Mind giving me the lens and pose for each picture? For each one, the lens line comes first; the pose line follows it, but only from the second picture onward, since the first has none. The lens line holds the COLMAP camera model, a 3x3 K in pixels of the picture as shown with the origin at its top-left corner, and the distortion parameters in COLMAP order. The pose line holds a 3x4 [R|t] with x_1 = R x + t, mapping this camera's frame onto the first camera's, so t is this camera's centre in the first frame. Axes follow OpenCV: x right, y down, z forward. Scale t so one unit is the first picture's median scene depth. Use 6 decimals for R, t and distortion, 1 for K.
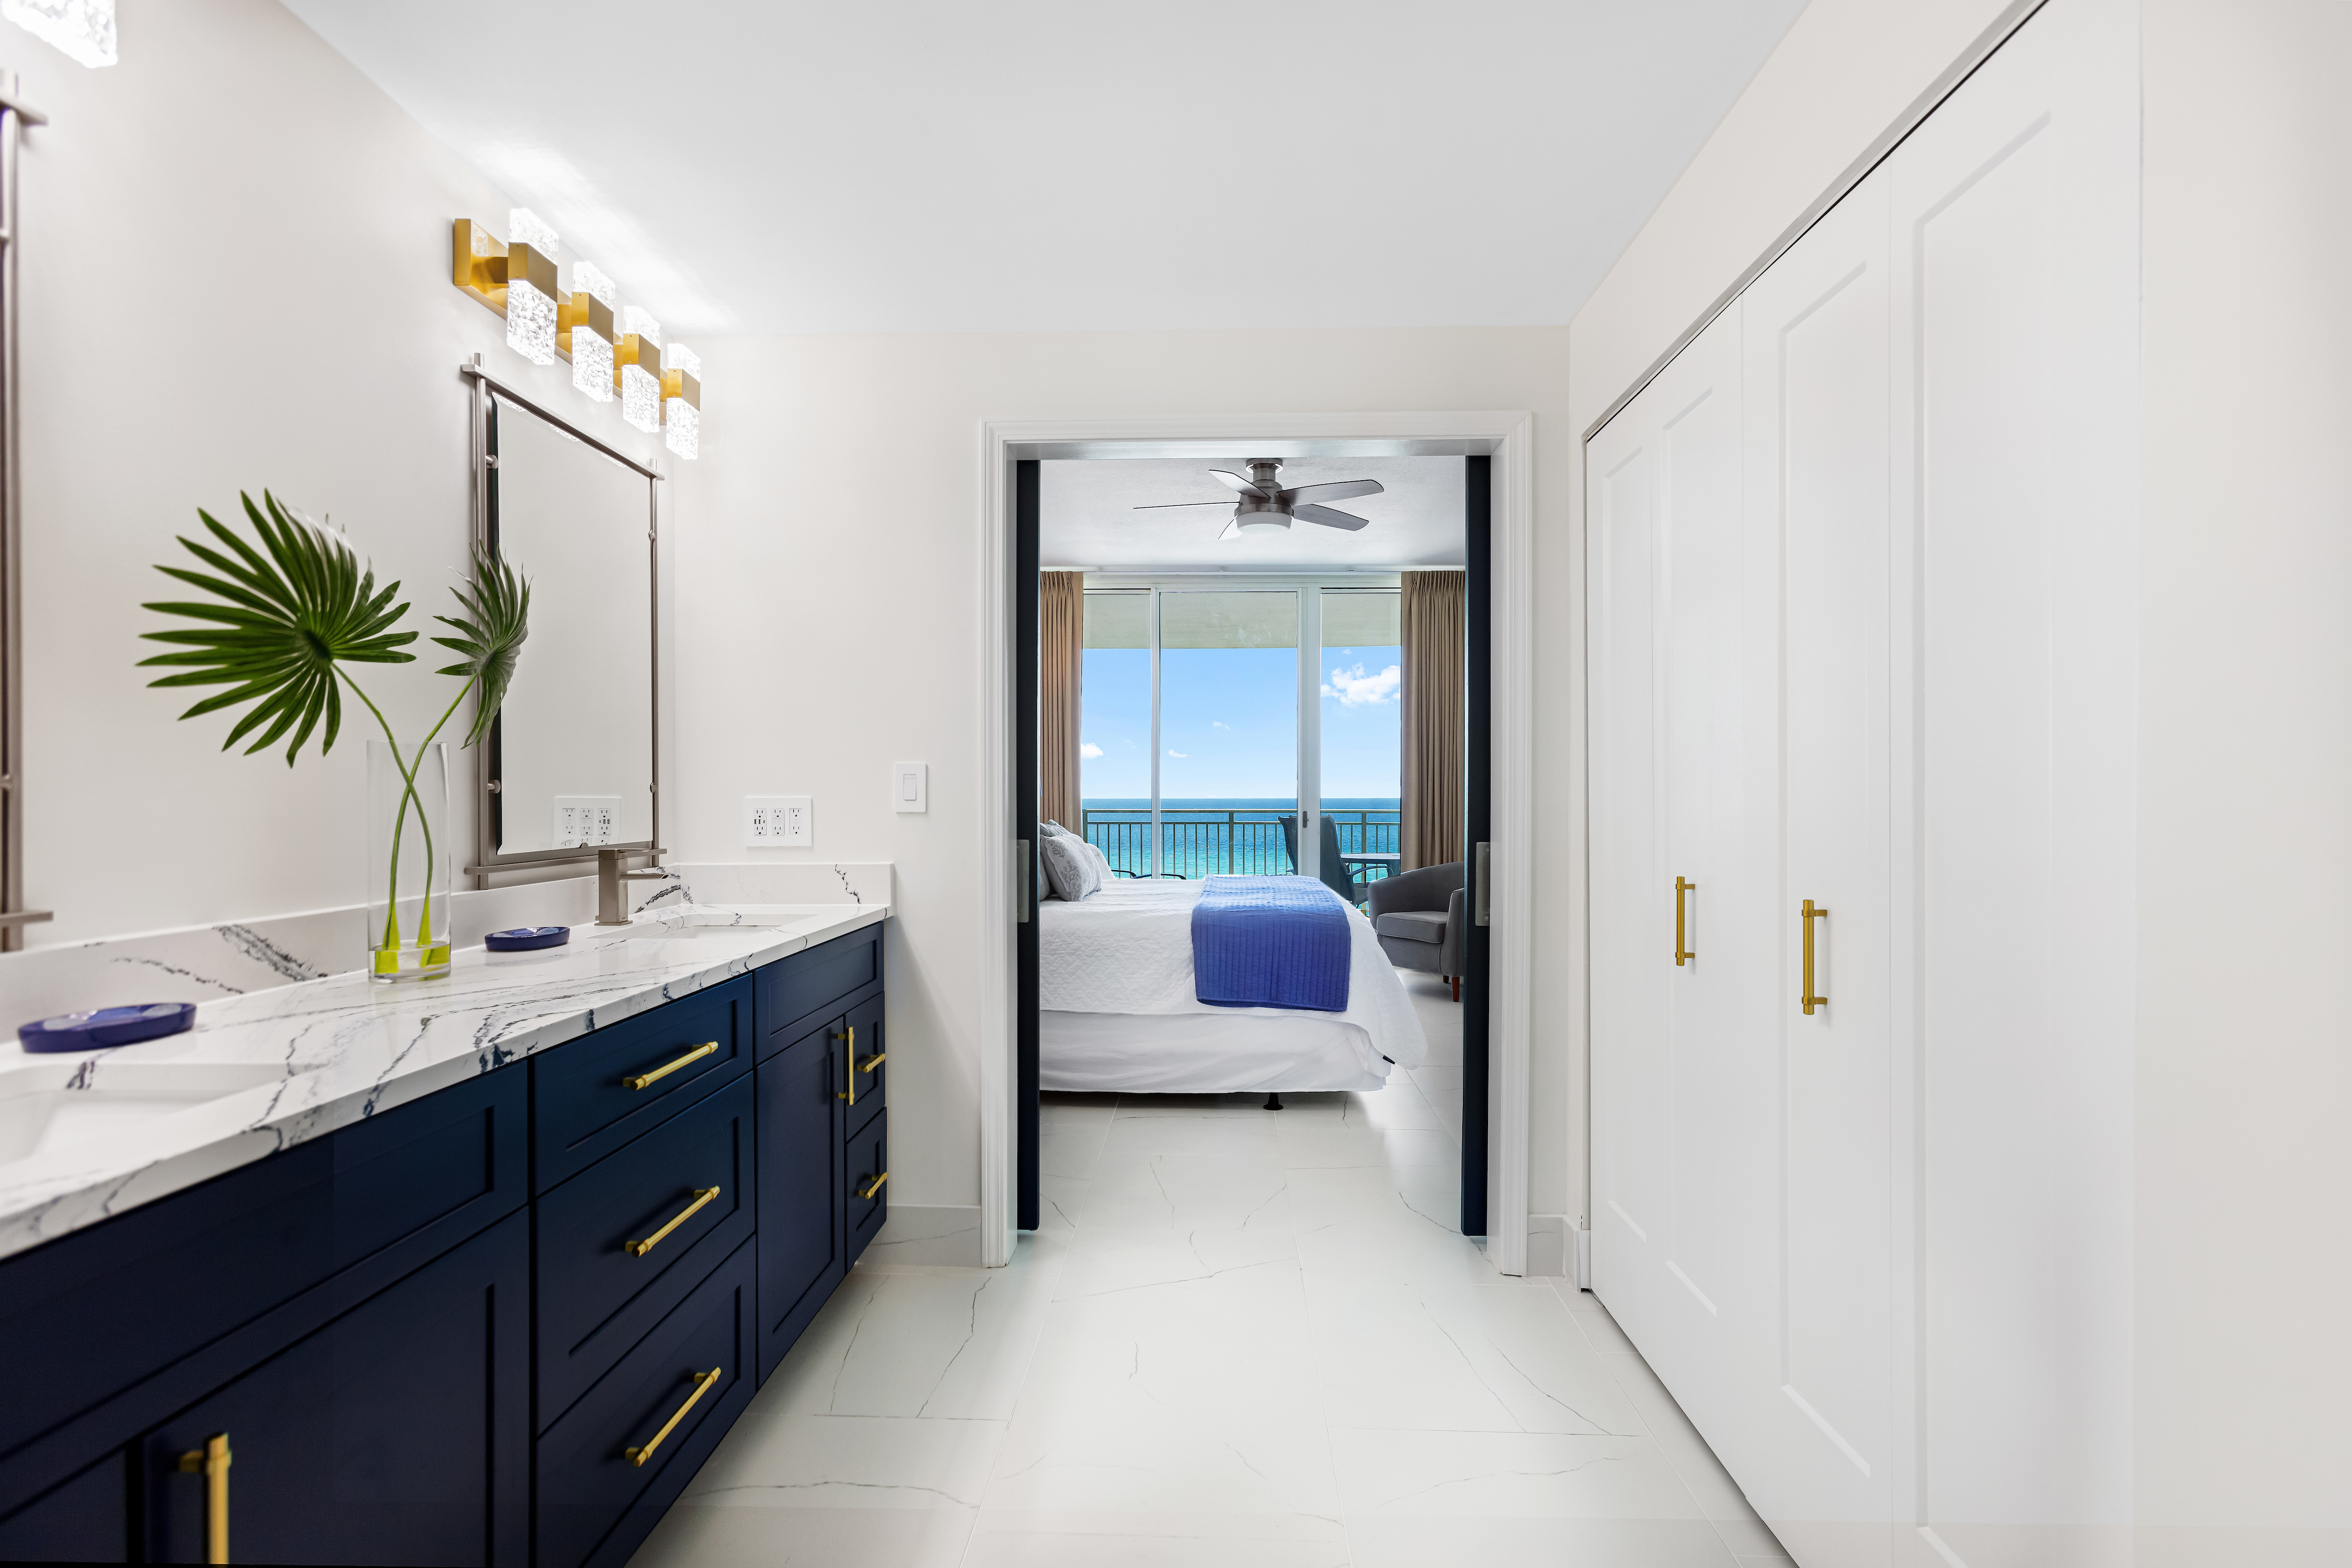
lens RADIAL K [[1059.2, 0, 1176.0], [0, 1059.2, 784.0], [0, 0, 1]] dist [0.001267, -0.005622]
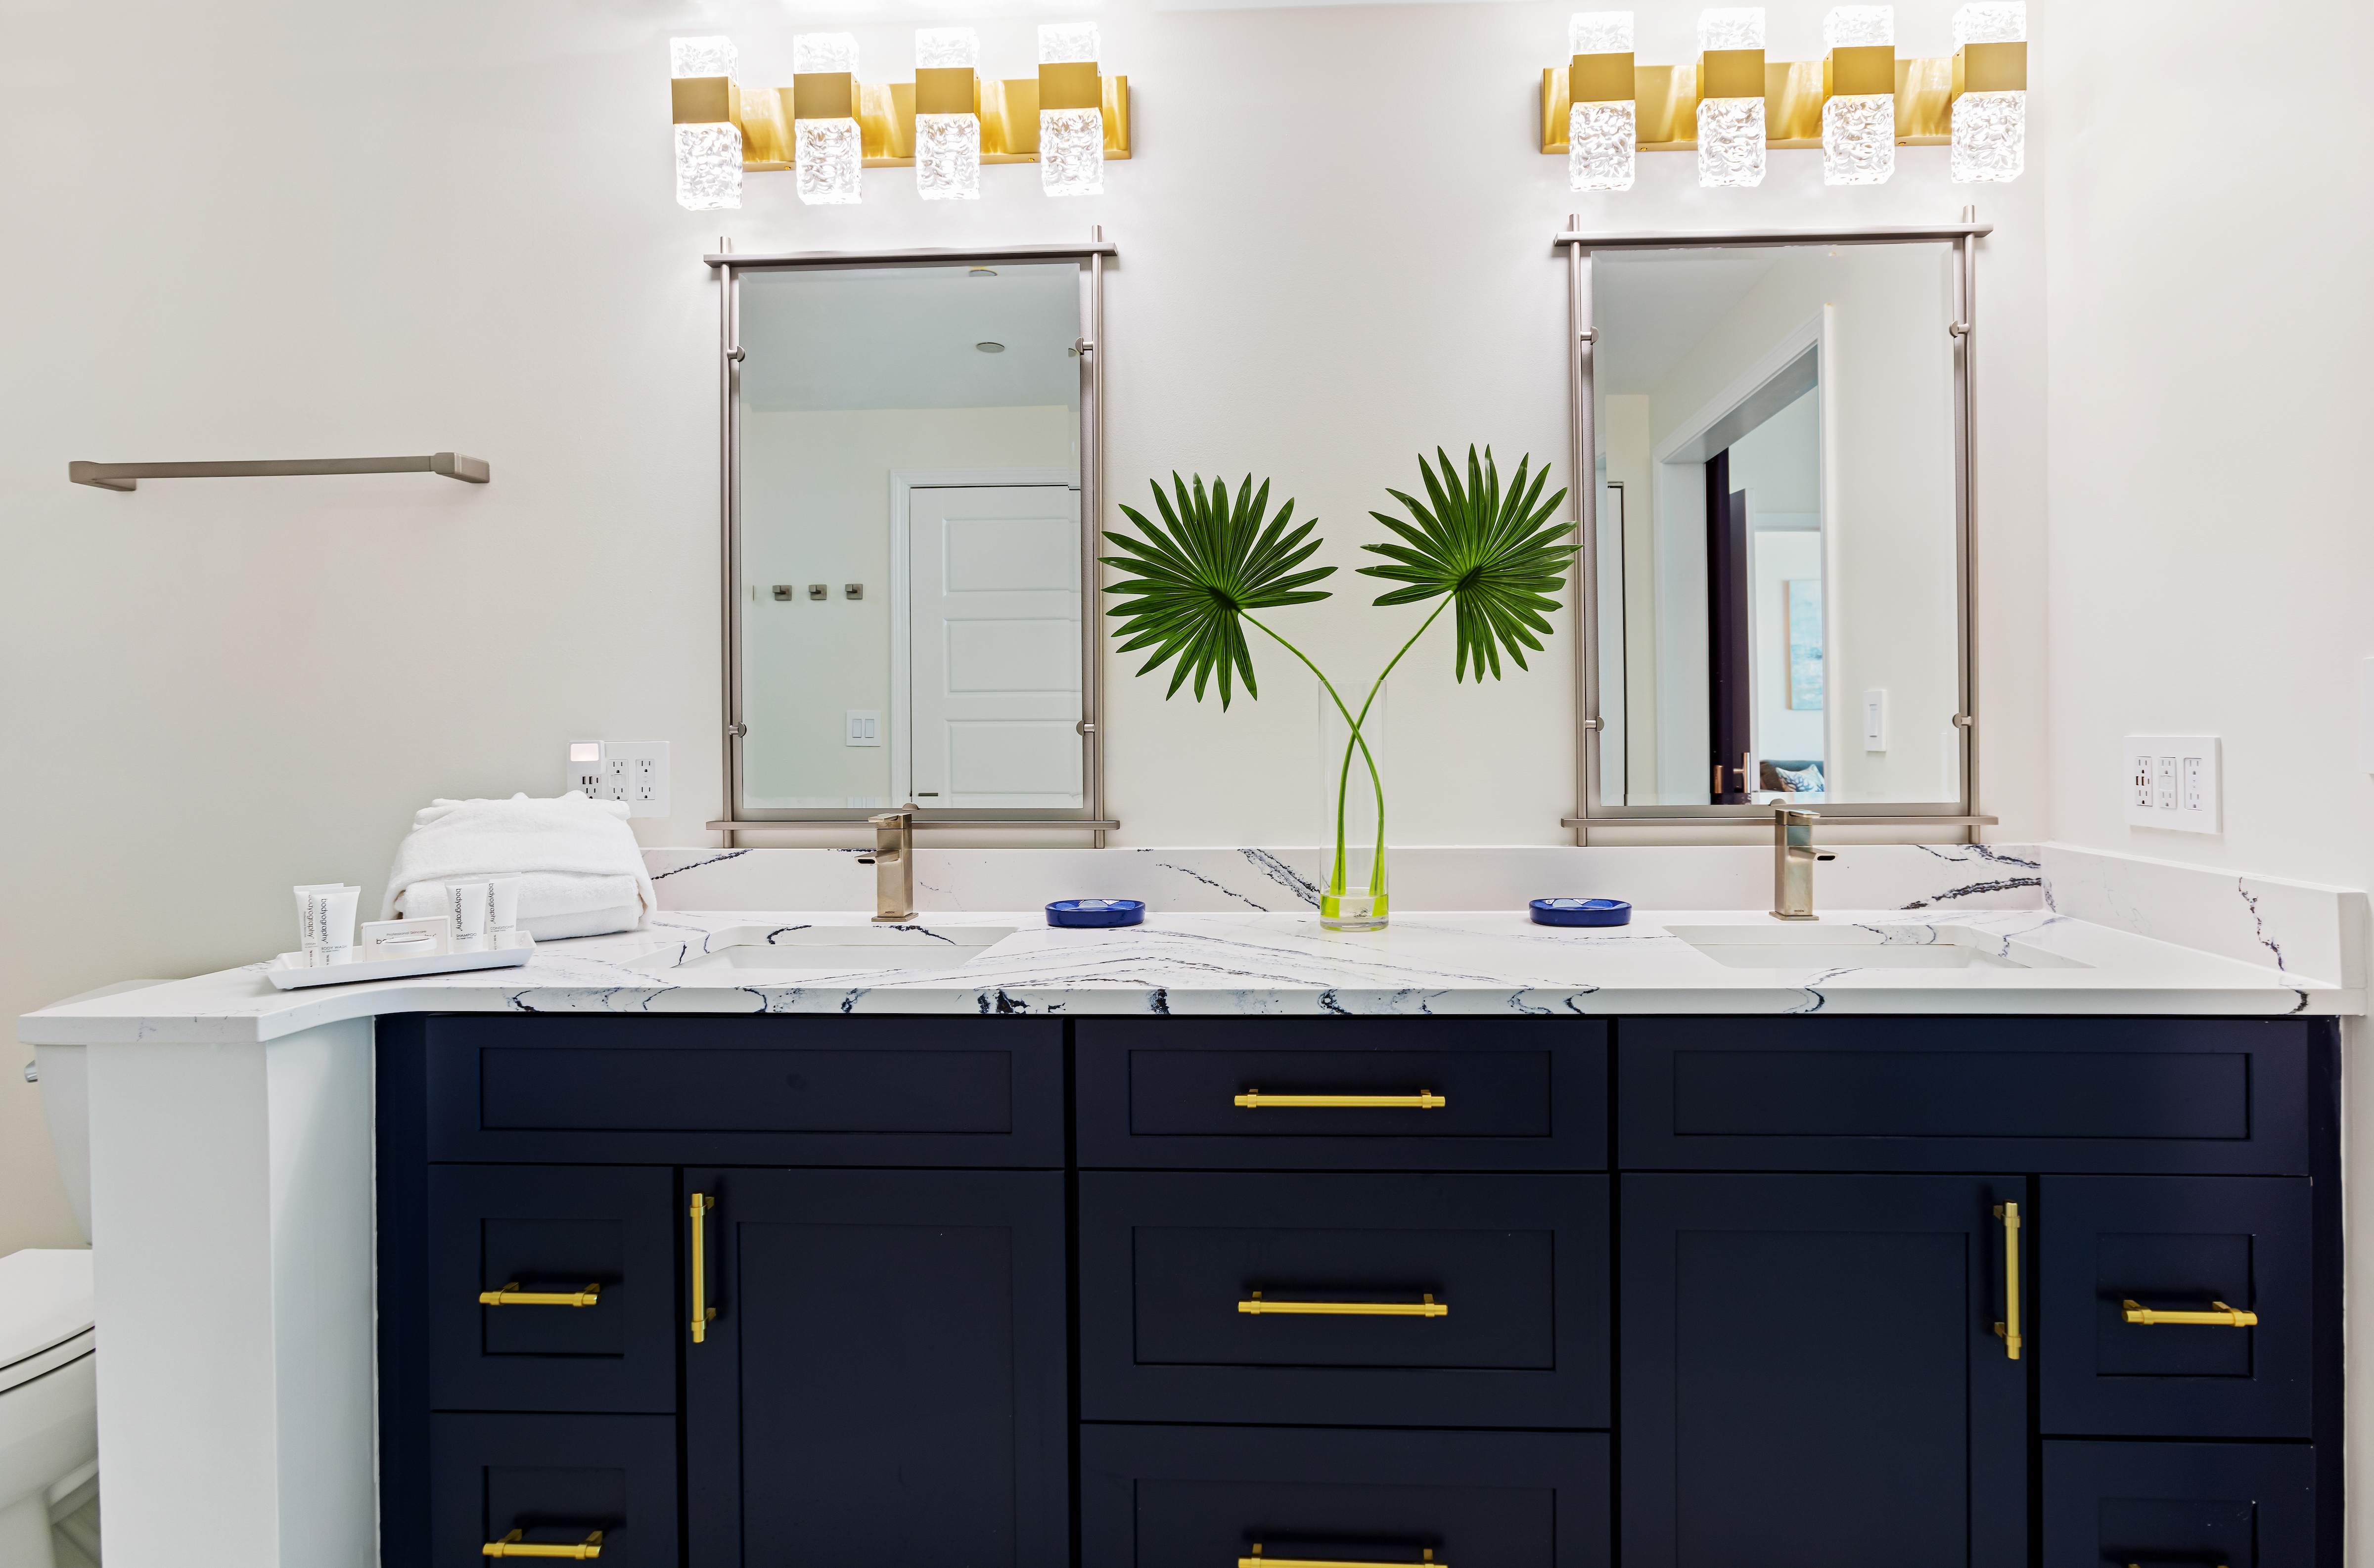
lens RADIAL K [[1127.0, 0, 1186.9], [0, 1127.0, 729.9], [0, 0, 1]] dist [-0.018305, 0.000144]
pose [[-0.011814, -0.000033, -0.999930, 0.322363], [0.016324, 0.999867, -0.000226, 0.002865], [0.999797, -0.016325, -0.011812, 0.919400]]
